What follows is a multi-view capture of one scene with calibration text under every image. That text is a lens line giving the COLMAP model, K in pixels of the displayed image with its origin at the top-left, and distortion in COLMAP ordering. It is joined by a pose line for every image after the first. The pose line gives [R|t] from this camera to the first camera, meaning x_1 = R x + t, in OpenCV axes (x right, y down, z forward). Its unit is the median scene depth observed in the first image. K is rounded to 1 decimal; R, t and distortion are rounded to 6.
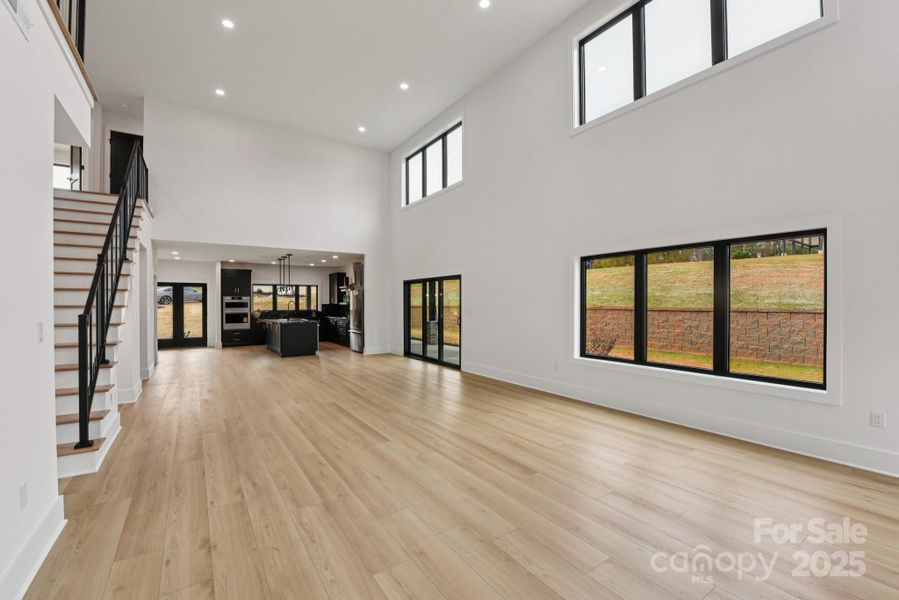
lens RADIAL K [[384.7, 0, 444.6], [0, 384.7, 301.0], [0, 0, 1]] dist [-0.008956, -0.000347]
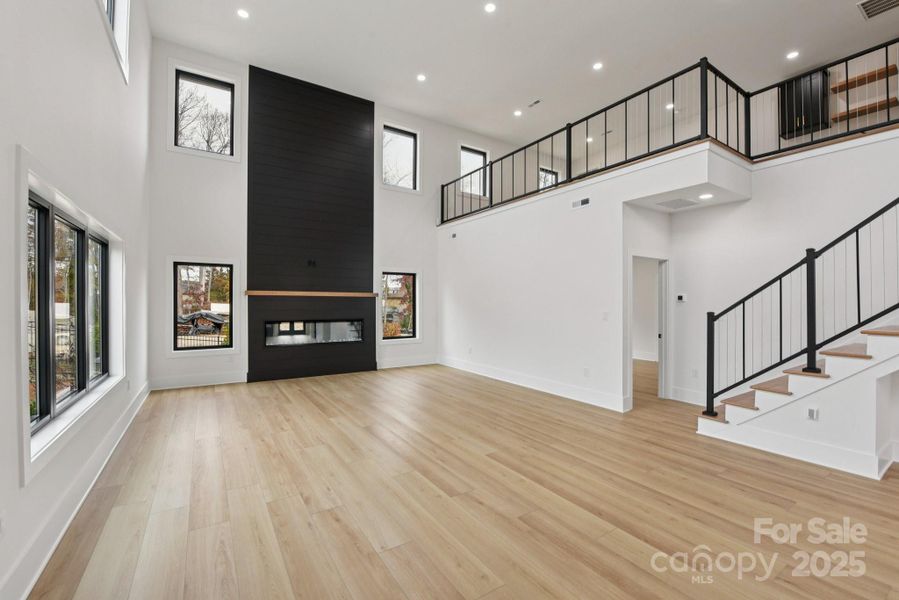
lens RADIAL K [[368.0, 0, 456.2], [0, 368.0, 308.2], [0, 0, 1]] dist [-0.015150, -0.000400]
pose [[-0.999961, 0.002255, -0.008493, -0.063024], [0.002196, 0.999974, 0.006858, 0.010187], [0.008508, 0.006839, -0.999940, 1.796962]]
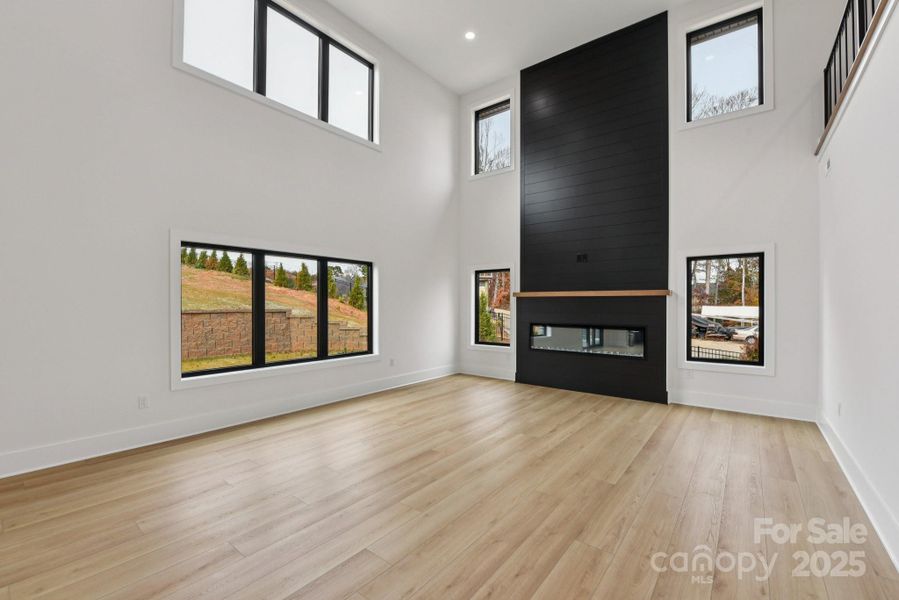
lens RADIAL K [[384.7, 0, 456.3], [0, 384.7, 306.1], [0, 0, 1]] dist [-0.008956, -0.000347]
pose [[-0.333907, 0.000266, 0.942606, -0.685426], [-0.006855, 0.999973, -0.002711, 0.010787], [-0.942581, -0.007367, -0.333896, 1.024588]]
